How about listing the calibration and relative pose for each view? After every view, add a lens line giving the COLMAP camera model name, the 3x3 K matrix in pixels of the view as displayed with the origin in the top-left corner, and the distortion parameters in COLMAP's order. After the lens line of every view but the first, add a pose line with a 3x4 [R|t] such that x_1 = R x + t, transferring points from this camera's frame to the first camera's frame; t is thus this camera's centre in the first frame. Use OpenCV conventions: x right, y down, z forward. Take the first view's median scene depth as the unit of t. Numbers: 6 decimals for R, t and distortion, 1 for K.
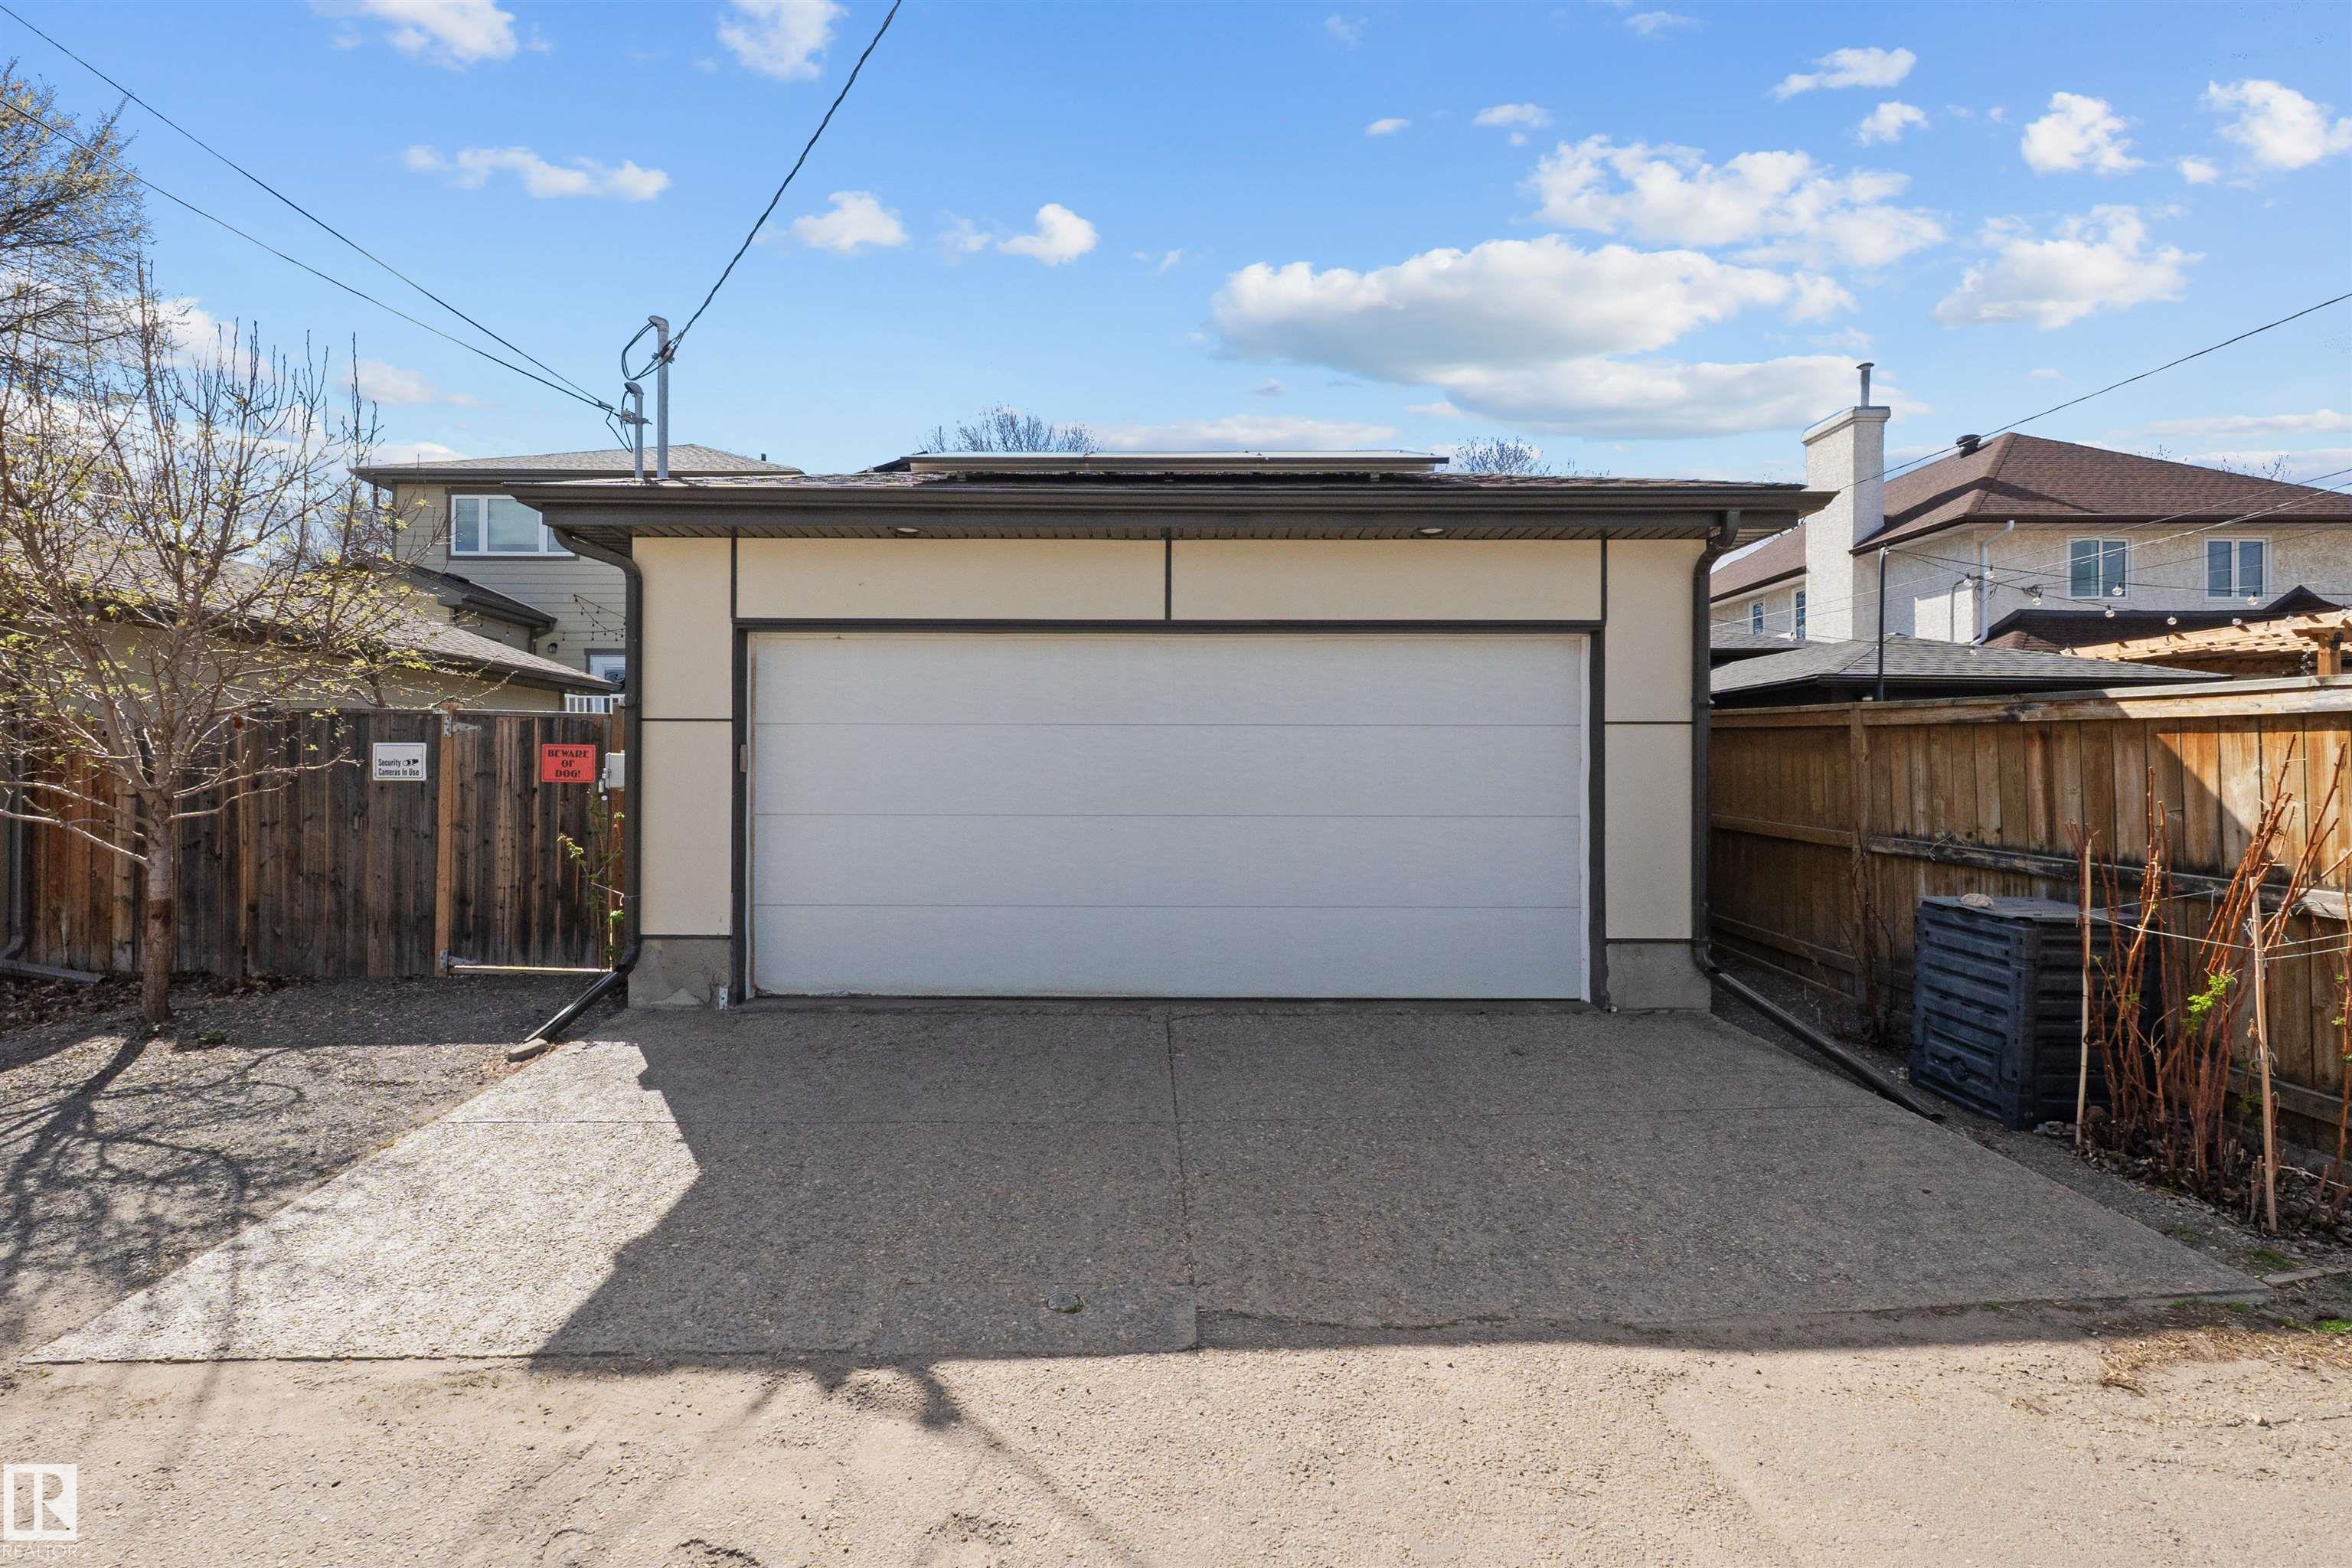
lens RADIAL K [[1036.9, 0, 1115.7], [0, 1036.9, 766.9], [0, 0, 1]] dist [0.001433, -0.003490]
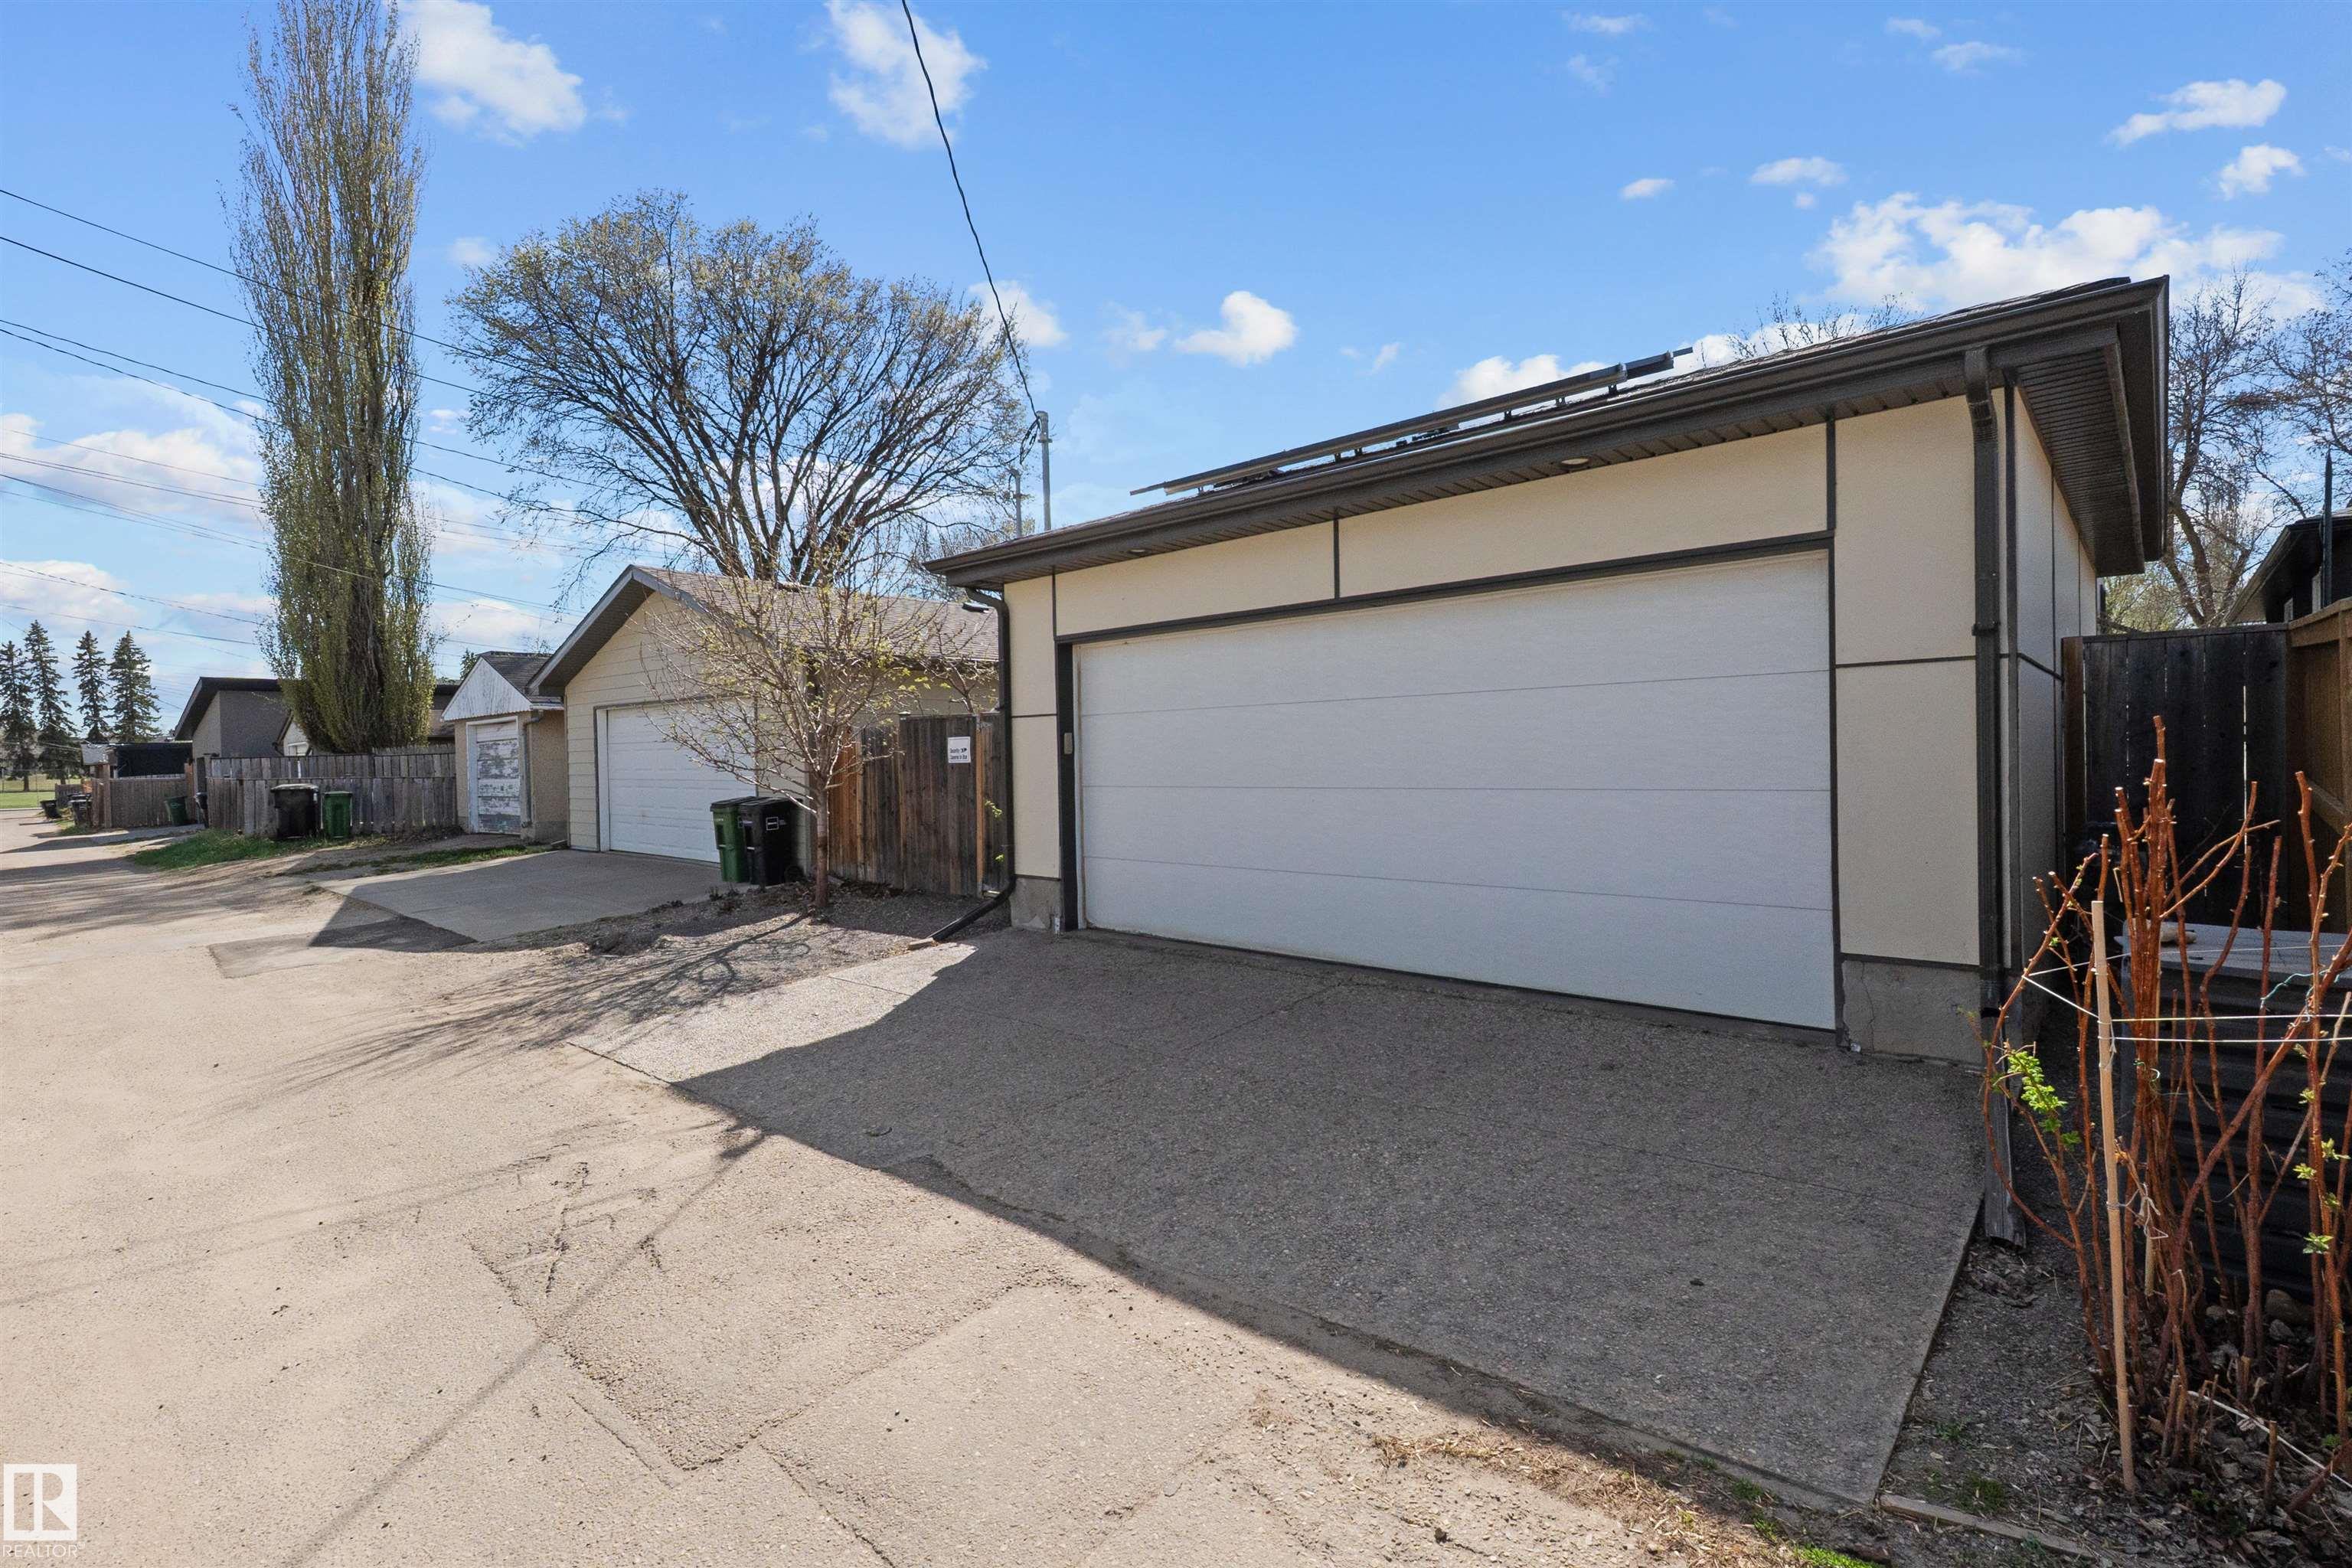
lens RADIAL K [[1036.9, 0, 1115.7], [0, 1036.9, 766.9], [0, 0, 1]] dist [0.001433, -0.003490]
pose [[0.733109, -0.012076, -0.680004, 0.597902], [0.035286, 0.999171, 0.020298, -0.003477], [0.679195, -0.038875, 0.732928, 0.092777]]
